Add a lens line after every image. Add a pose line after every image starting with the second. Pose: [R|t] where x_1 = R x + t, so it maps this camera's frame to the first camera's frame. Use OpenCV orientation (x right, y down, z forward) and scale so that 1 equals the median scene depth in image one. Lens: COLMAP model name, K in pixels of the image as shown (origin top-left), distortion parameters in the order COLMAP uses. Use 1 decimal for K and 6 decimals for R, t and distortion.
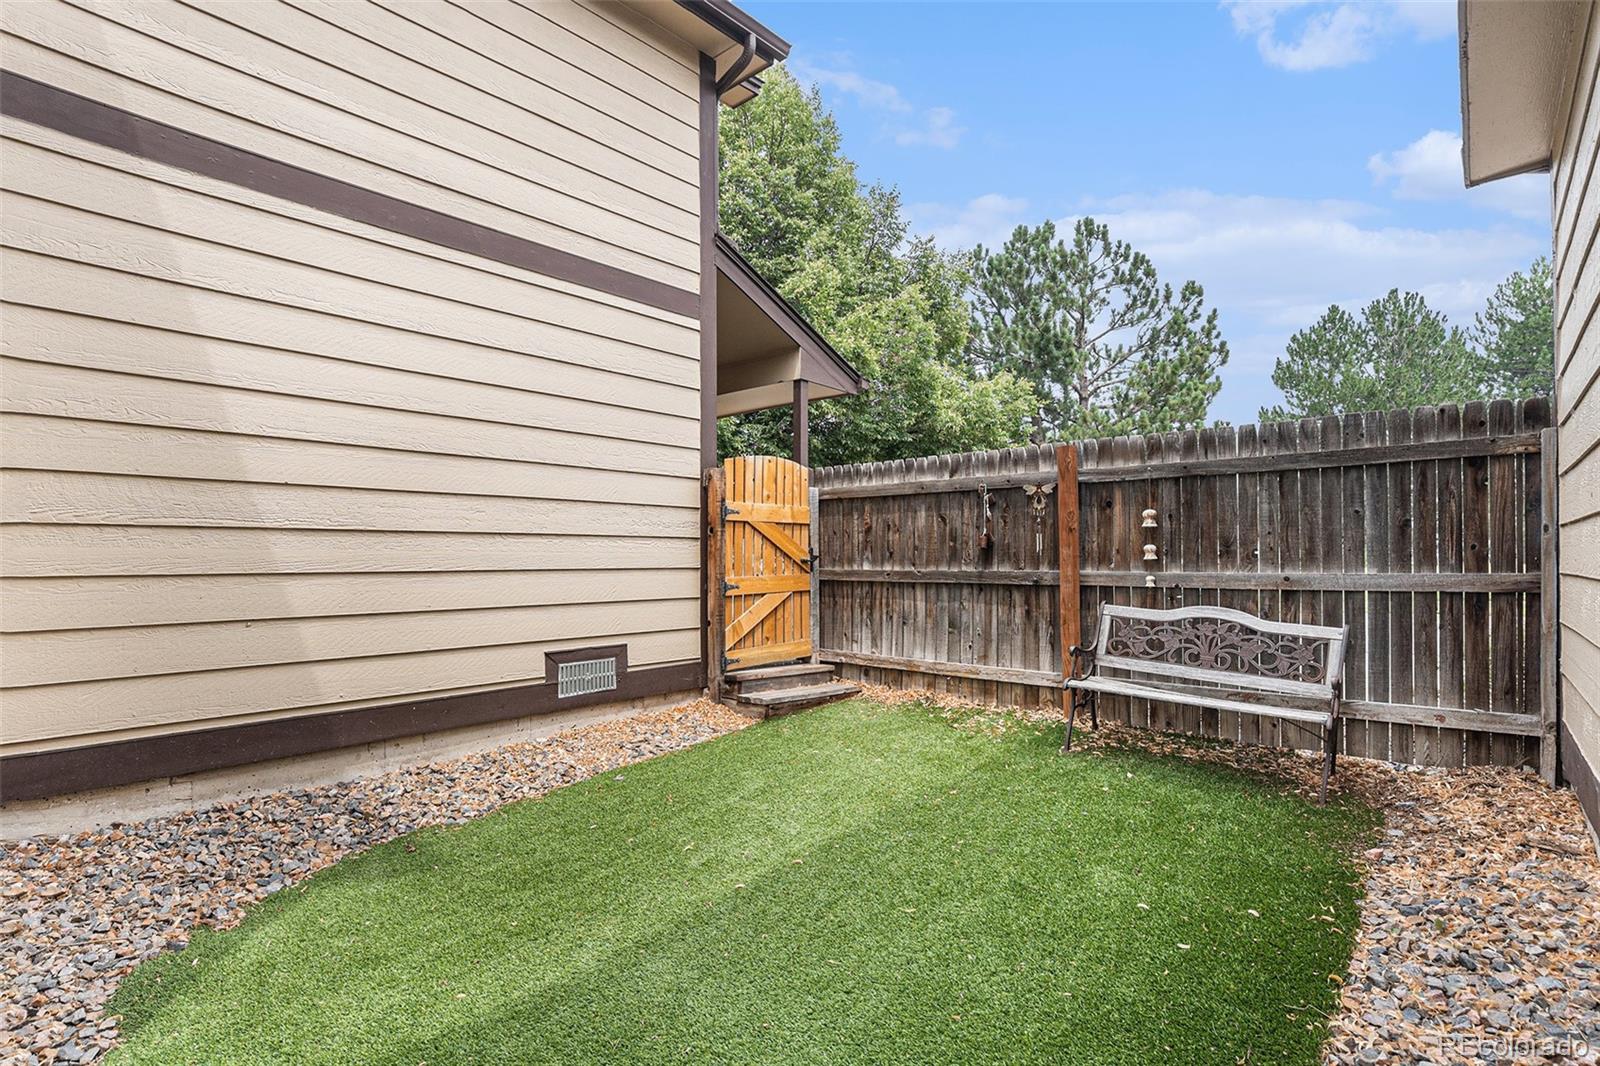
lens RADIAL K [[739.0, 0, 807.6], [0, 739.0, 554.7], [0, 0, 1]] dist [-0.027237, -0.000437]
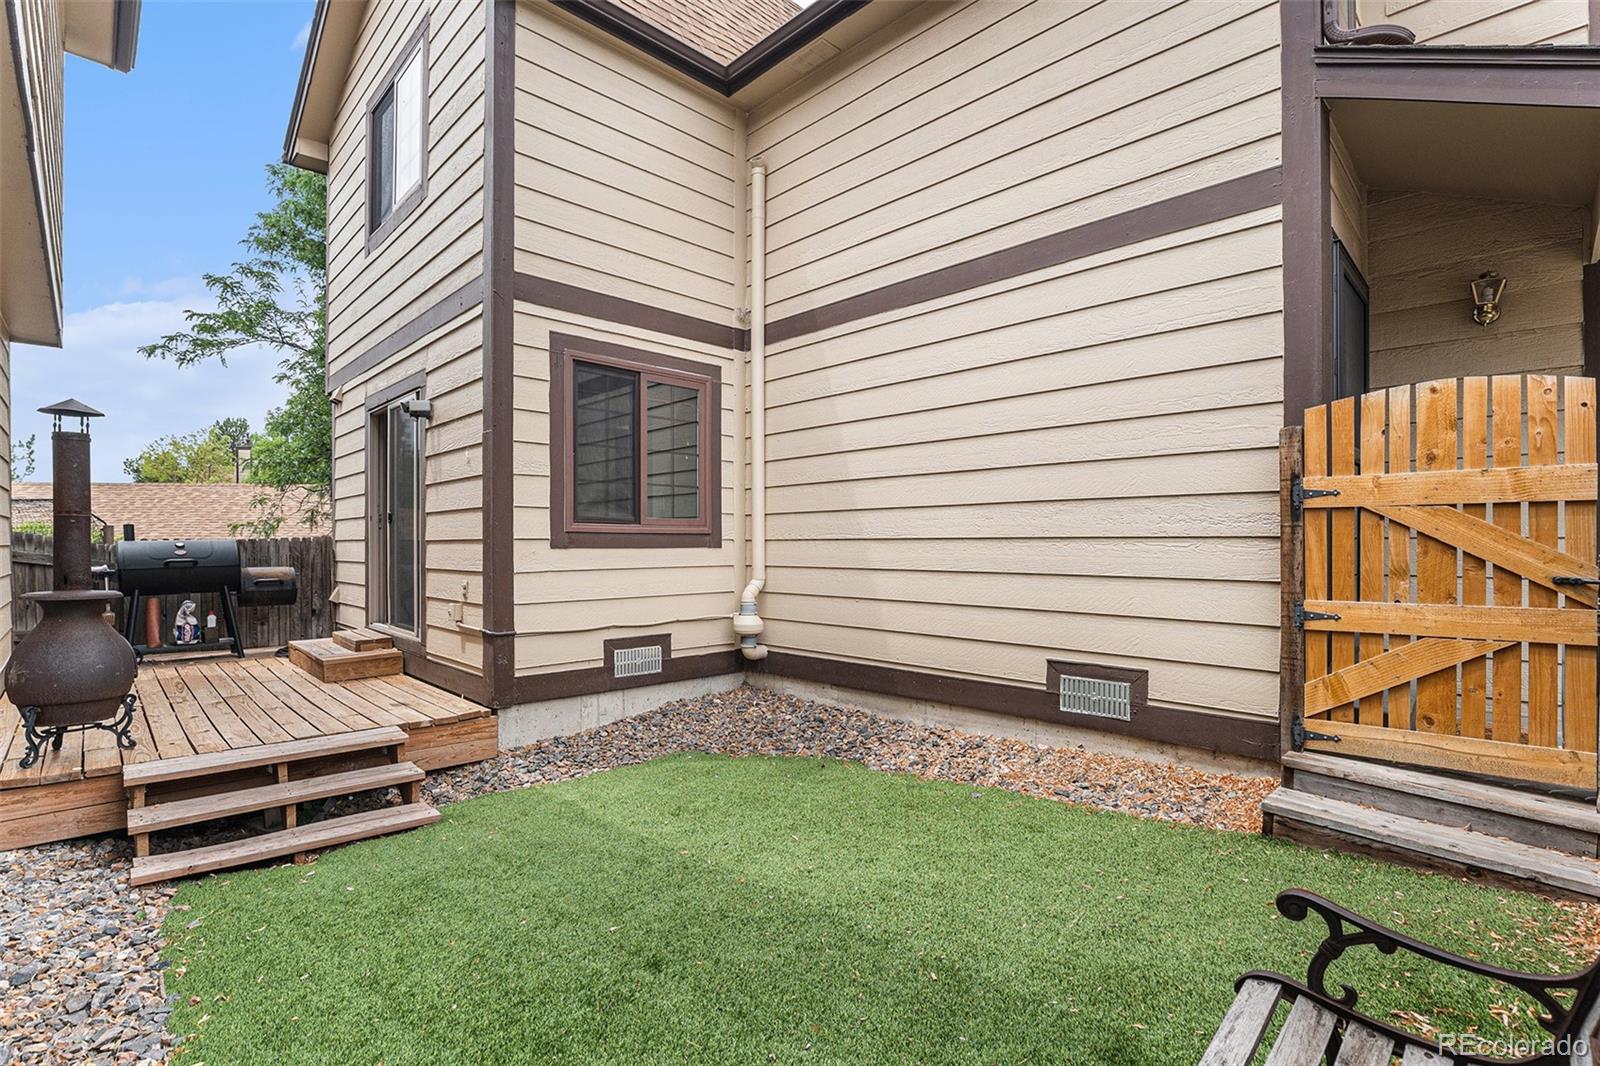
lens RADIAL K [[737.6, 0, 803.8], [0, 737.6, 540.2], [0, 0, 1]] dist [-0.028623, 0.000630]
pose [[-0.046393, 0.008073, -0.998891, 0.528439], [0.012866, 0.999889, 0.007483, -0.030049], [0.998840, -0.012505, -0.046492, 0.612118]]
